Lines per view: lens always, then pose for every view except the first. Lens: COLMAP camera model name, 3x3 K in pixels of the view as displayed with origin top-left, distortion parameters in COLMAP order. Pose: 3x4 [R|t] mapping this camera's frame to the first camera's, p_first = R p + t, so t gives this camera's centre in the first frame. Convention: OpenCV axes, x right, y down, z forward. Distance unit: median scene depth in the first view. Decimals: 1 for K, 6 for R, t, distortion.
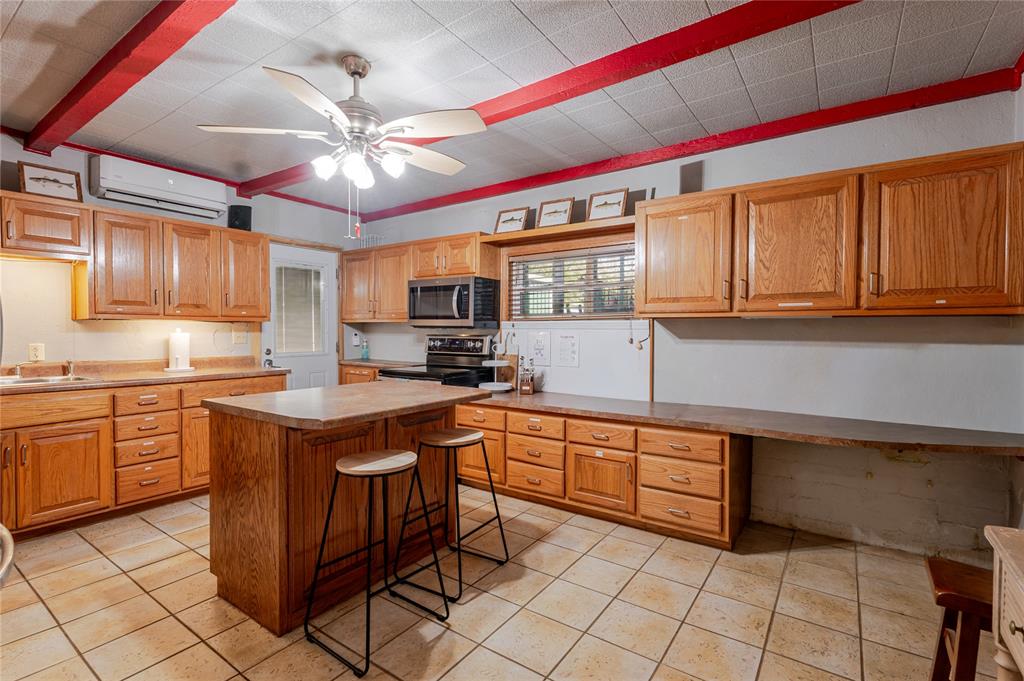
lens RADIAL K [[474.5, 0, 512.7], [0, 474.5, 338.4], [0, 0, 1]] dist [-0.001657, -0.000156]
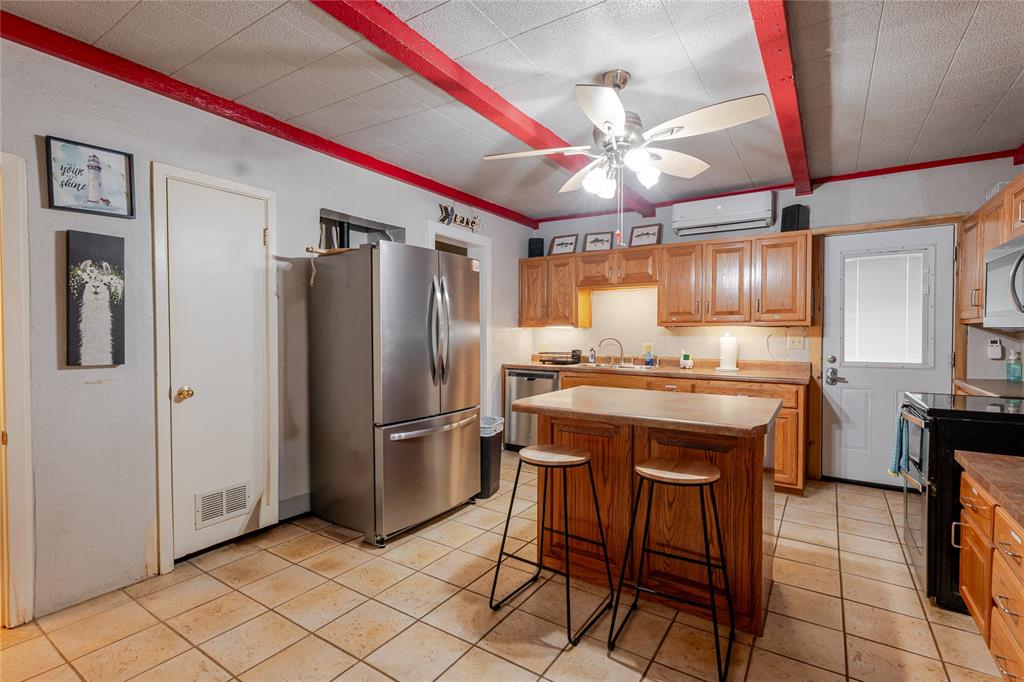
lens RADIAL K [[474.5, 0, 513.6], [0, 474.5, 339.3], [0, 0, 1]] dist [-0.001657, -0.000156]
pose [[0.025403, 0.011107, -0.999616, 0.430325], [-0.018121, 0.999779, 0.010648, -0.009475], [0.999513, 0.017844, 0.025598, 0.465007]]
